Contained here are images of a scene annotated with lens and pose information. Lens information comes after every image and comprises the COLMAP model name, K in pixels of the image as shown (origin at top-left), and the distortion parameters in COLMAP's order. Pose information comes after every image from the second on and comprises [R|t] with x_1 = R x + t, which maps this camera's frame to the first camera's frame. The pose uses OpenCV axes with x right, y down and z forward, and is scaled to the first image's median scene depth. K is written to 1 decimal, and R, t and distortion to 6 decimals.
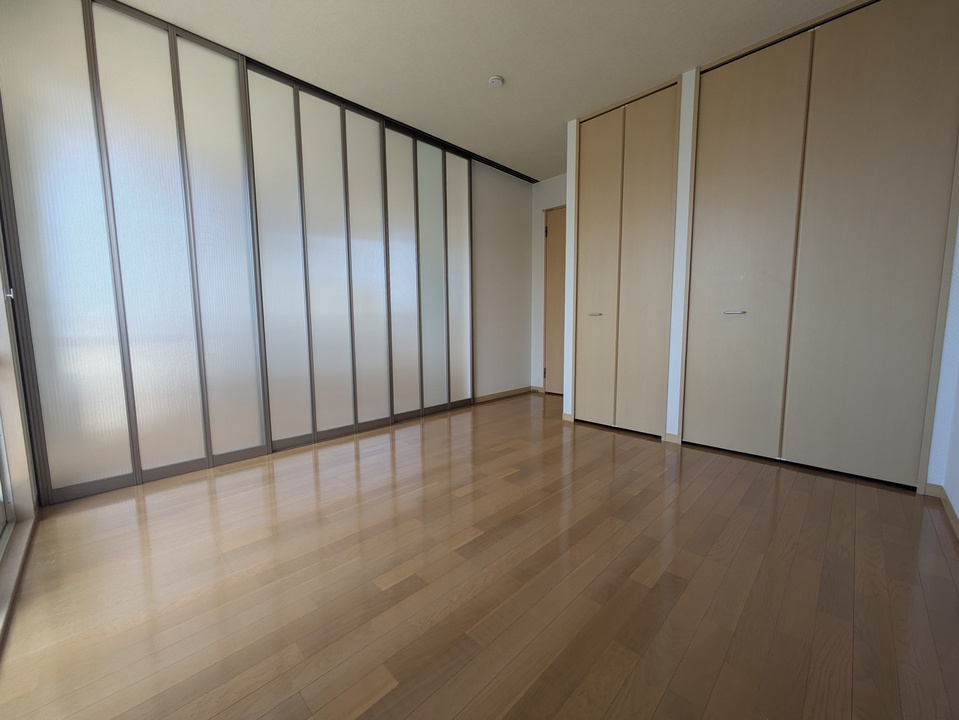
lens RADIAL K [[381.5, 0, 479.5], [0, 381.5, 360.0], [0, 0, 1]] dist [0.000742, 0.000237]
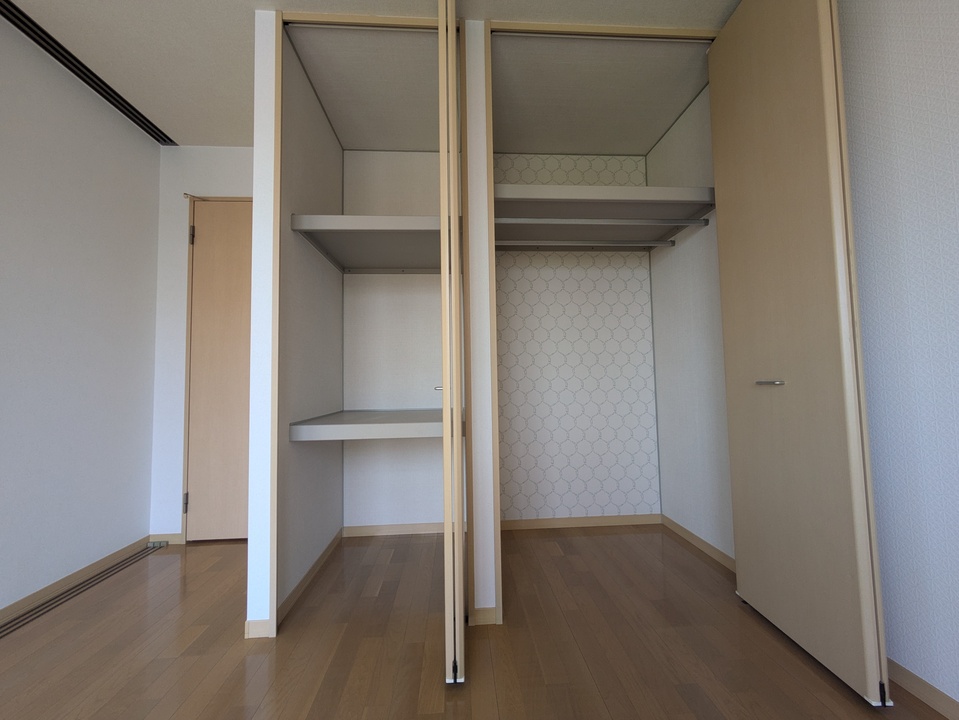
lens RADIAL K [[381.5, 0, 479.5], [0, 381.5, 360.0], [0, 0, 1]] dist [0.000742, 0.000237]
pose [[0.665758, 0.034765, 0.745358, 0.048230], [0.091646, 0.987541, -0.127919, -0.055378], [-0.740518, 0.153473, 0.654277, 0.366737]]
